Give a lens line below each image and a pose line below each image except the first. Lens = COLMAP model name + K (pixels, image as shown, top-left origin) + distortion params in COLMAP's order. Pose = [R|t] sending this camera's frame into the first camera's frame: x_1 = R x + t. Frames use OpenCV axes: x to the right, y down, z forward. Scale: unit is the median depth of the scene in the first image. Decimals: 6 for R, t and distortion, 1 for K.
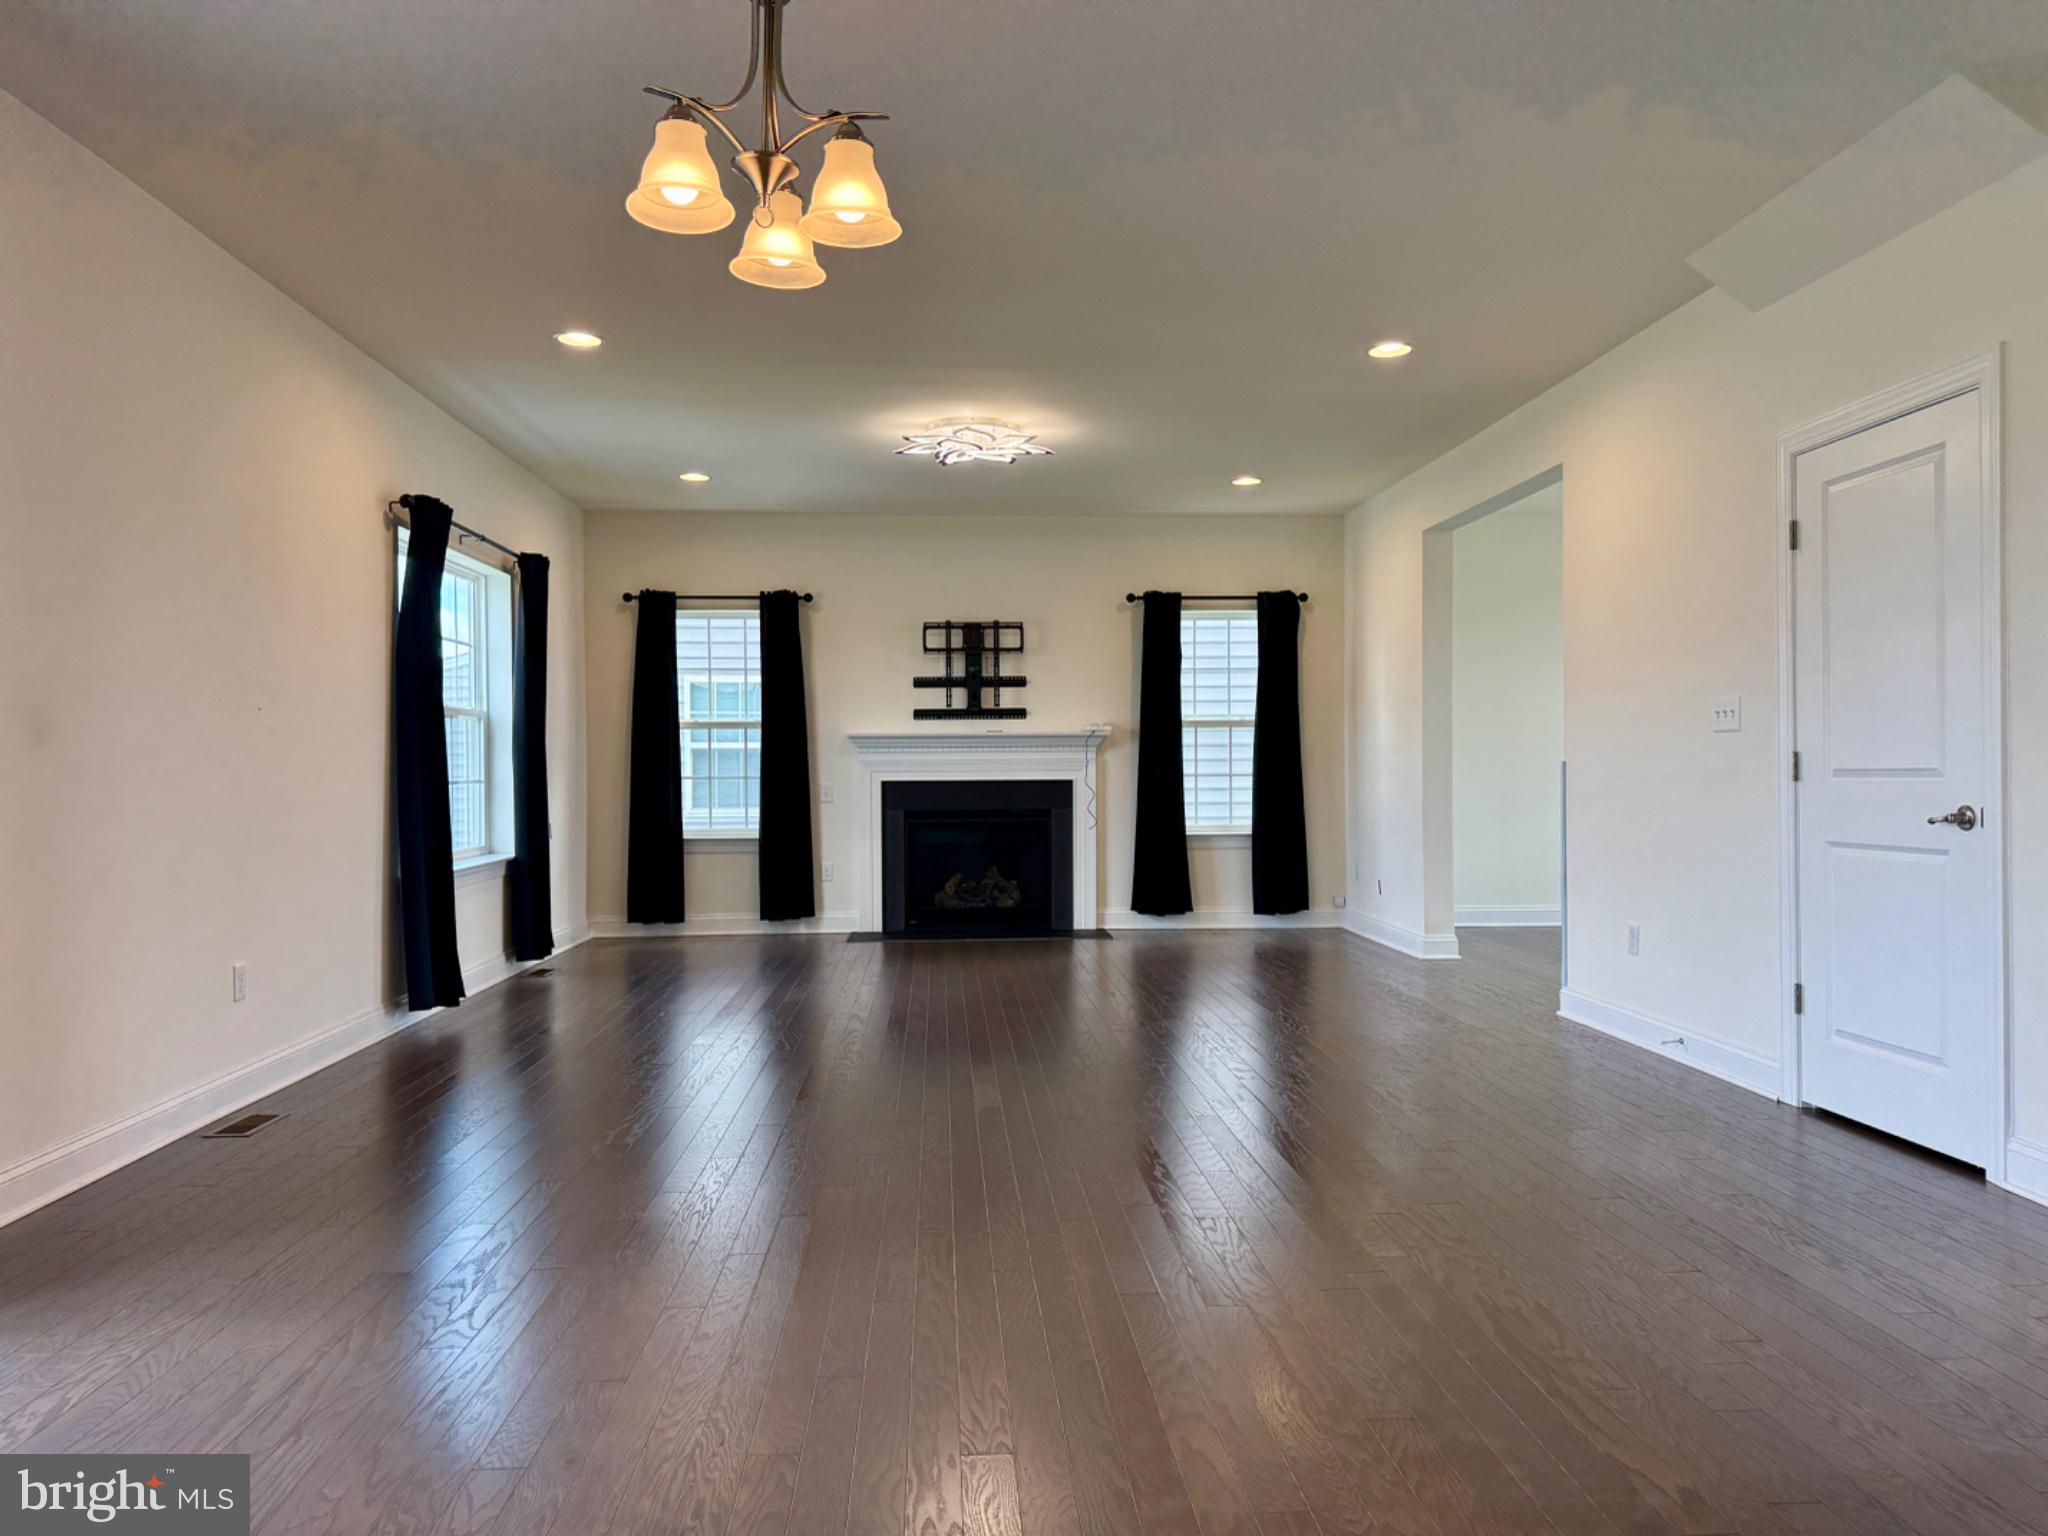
lens RADIAL K [[1434.9, 0, 1016.5], [0, 1434.9, 773.2], [0, 0, 1]] dist [0.038233, -0.044343]
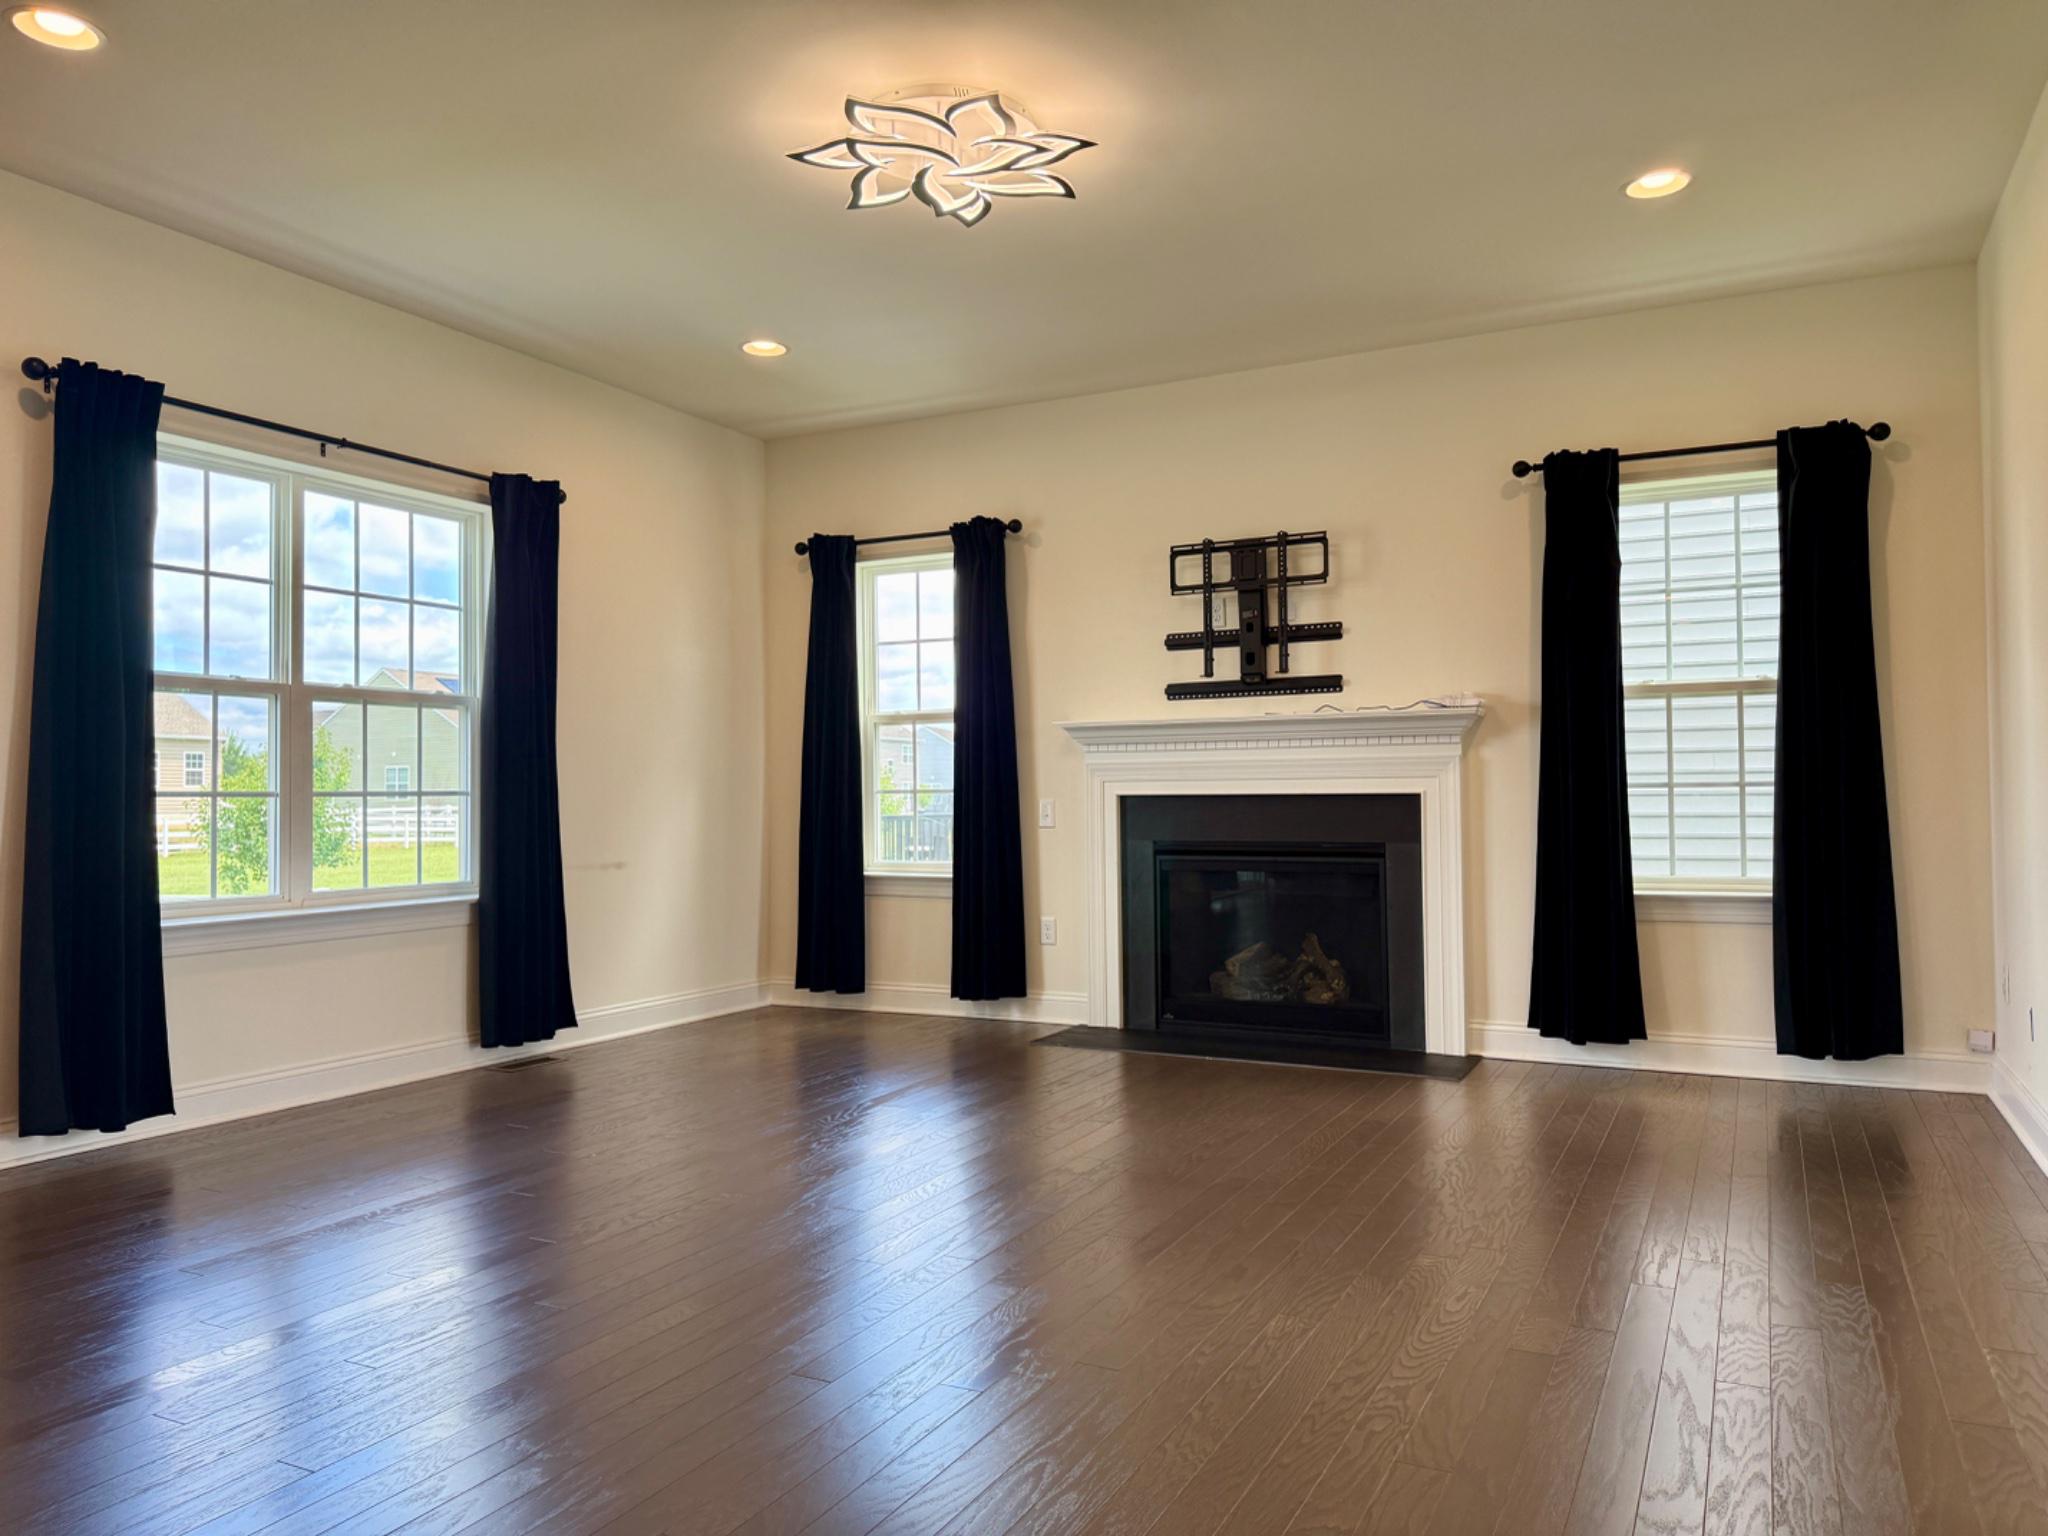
lens RADIAL K [[1434.9, 0, 1011.4], [0, 1434.9, 764.6], [0, 0, 1]] dist [0.038233, -0.044343]
pose [[0.862300, -0.011626, -0.506265, 0.192814], [0.001194, 0.999780, -0.020925, 0.004856], [0.506397, 0.017439, 0.862124, 0.412986]]
